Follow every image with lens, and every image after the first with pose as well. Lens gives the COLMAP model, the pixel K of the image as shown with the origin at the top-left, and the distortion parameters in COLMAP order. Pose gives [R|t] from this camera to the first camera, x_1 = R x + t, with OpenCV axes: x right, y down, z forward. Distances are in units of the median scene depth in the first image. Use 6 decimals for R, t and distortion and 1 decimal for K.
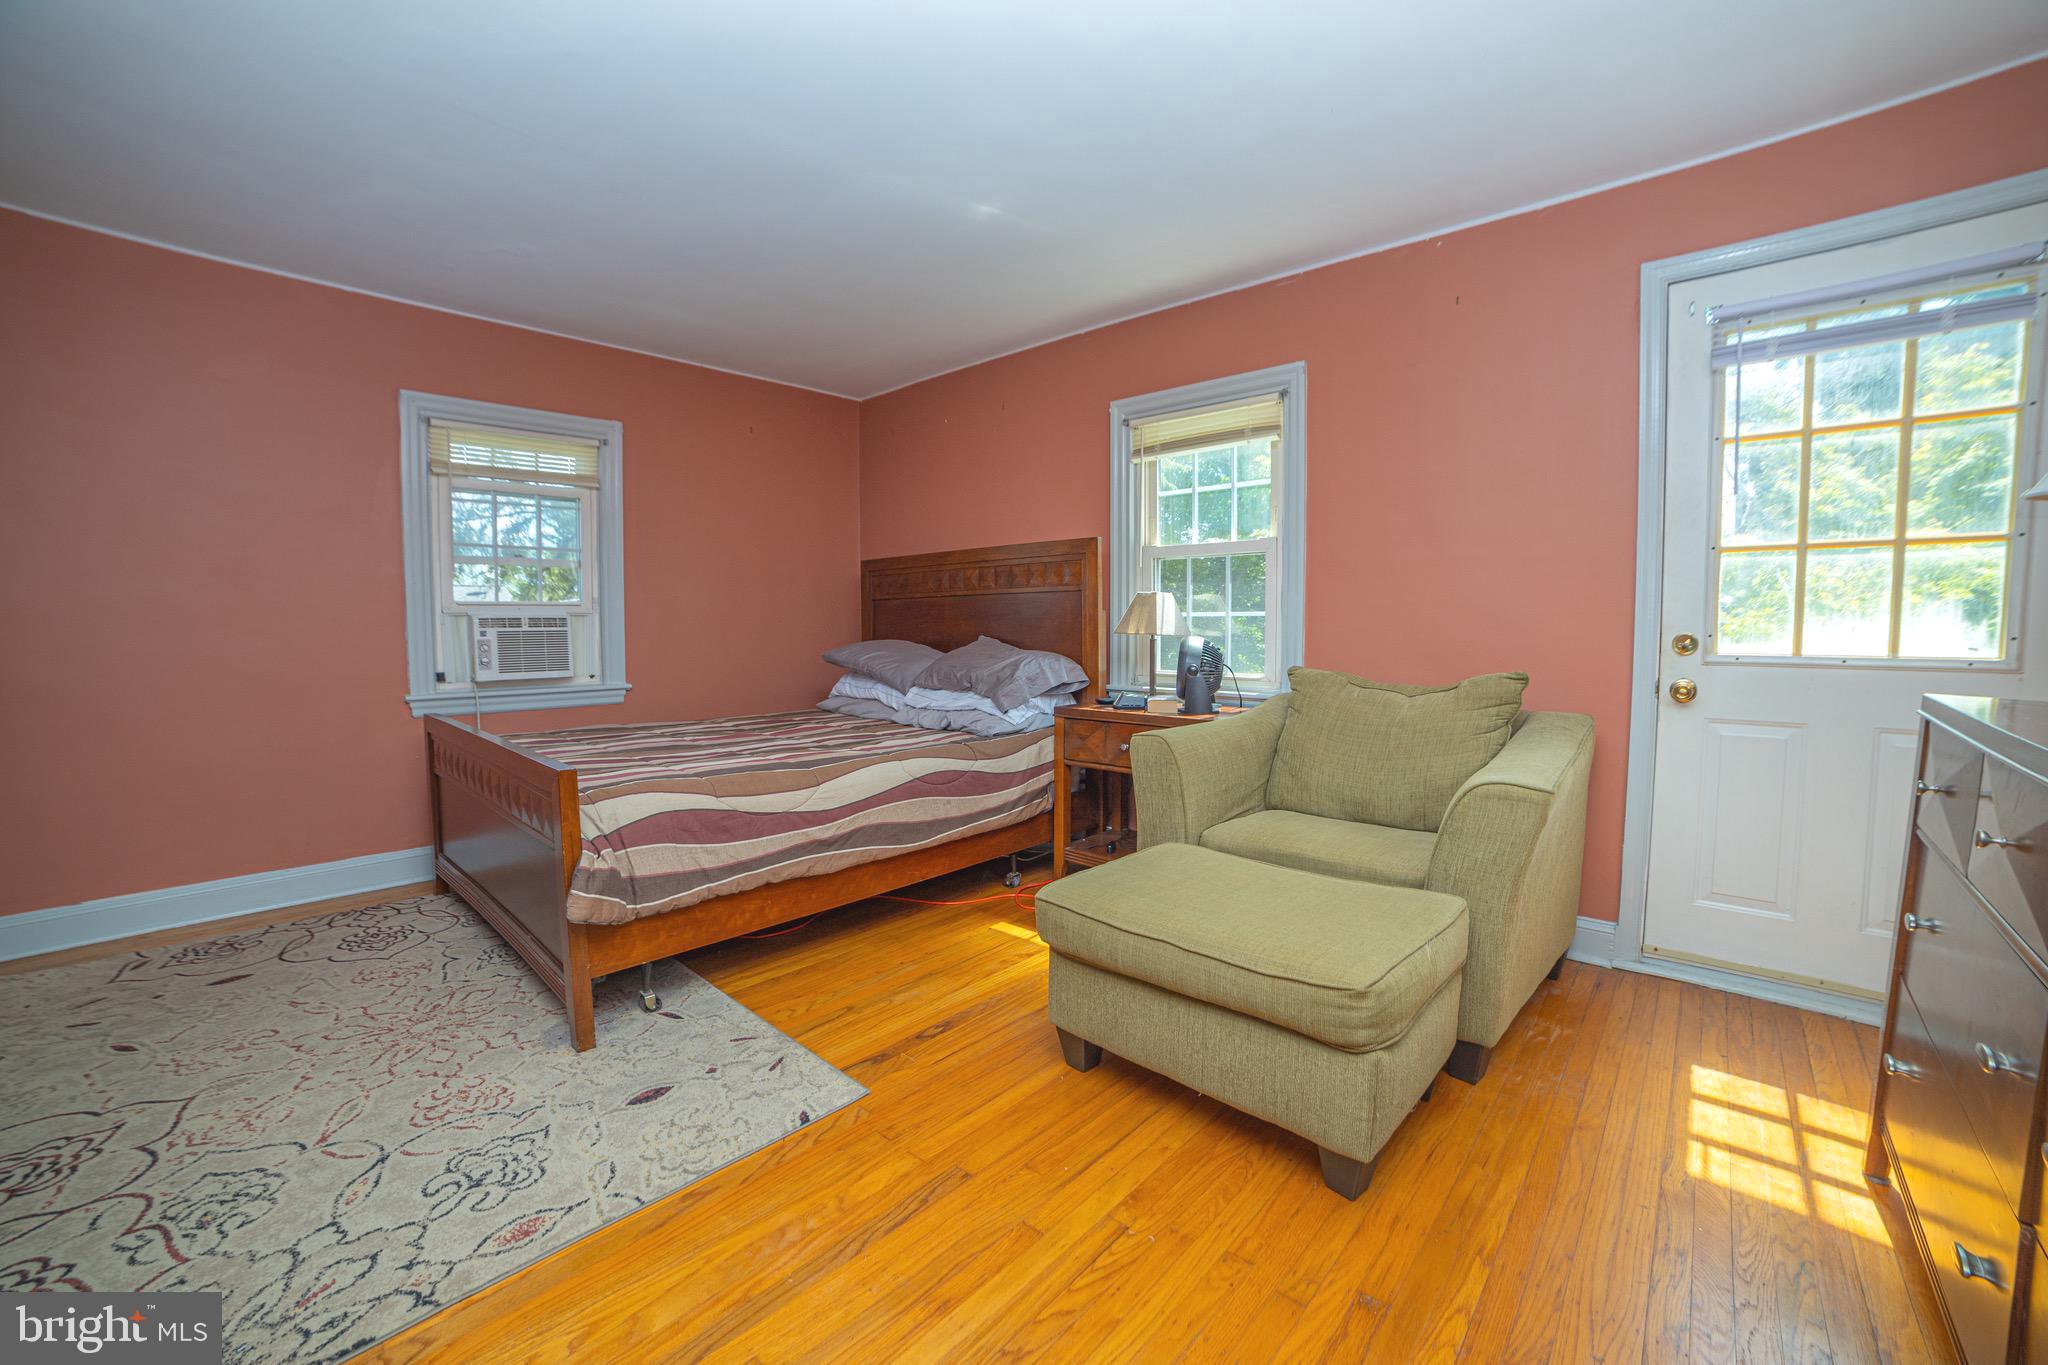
lens RADIAL K [[817.4, 0, 1029.5], [0, 817.4, 670.2], [0, 0, 1]] dist [-0.106552, 0.035526]
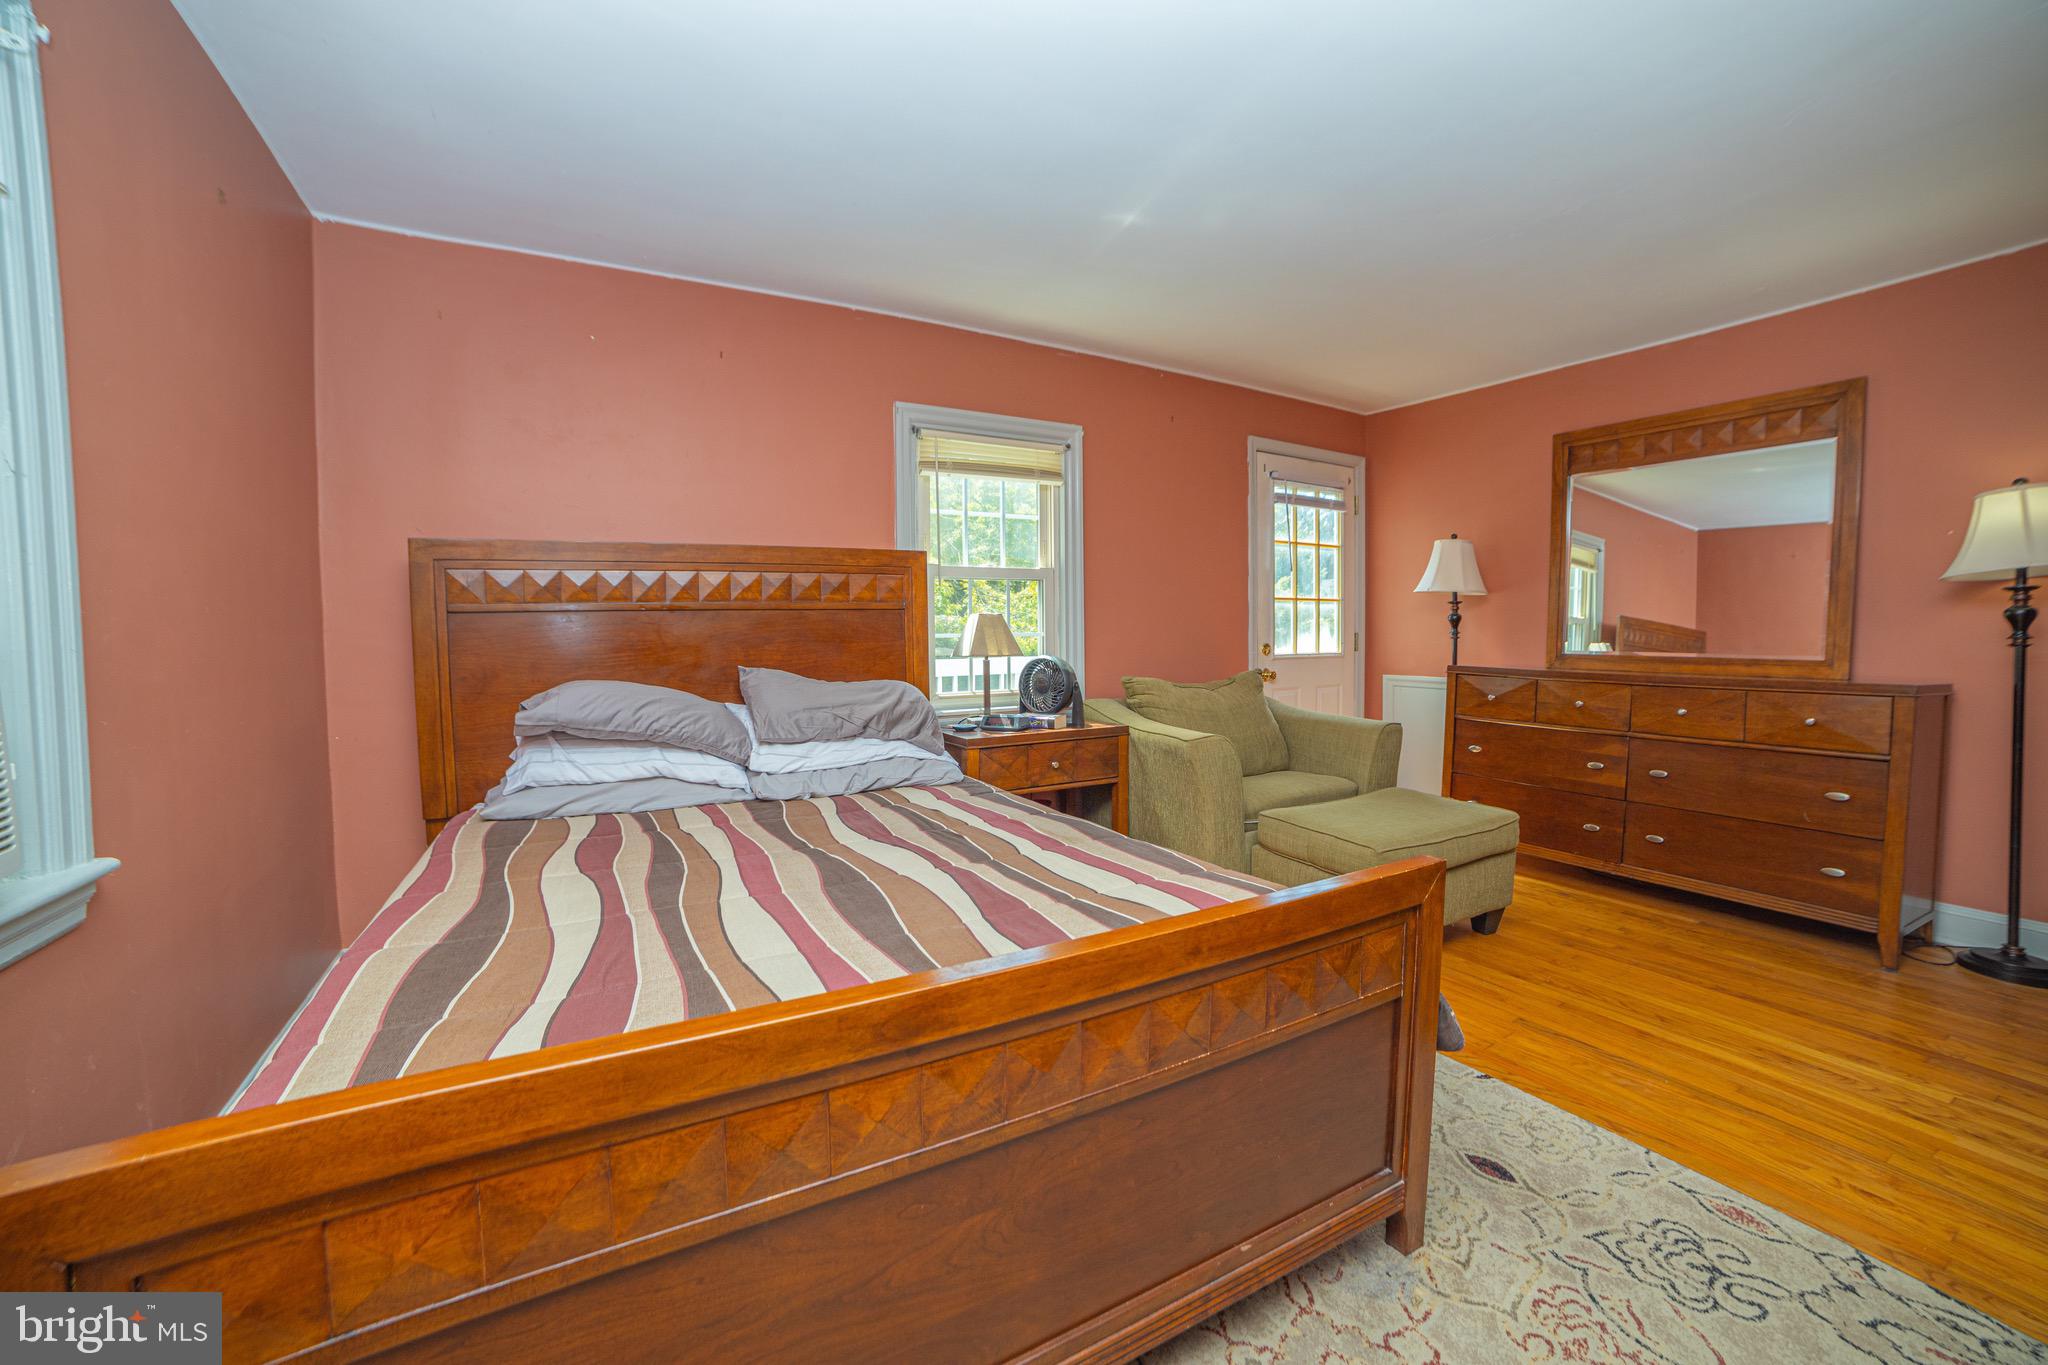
lens RADIAL K [[818.9, 0, 1024.0], [0, 818.9, 682.5], [0, 0, 1]] dist [-0.083011, 0.026059]
pose [[0.297470, -0.062193, 0.952703, -1.767627], [0.068306, 0.996705, 0.043738, -0.116653], [-0.952285, 0.052065, 0.300738, 1.448117]]
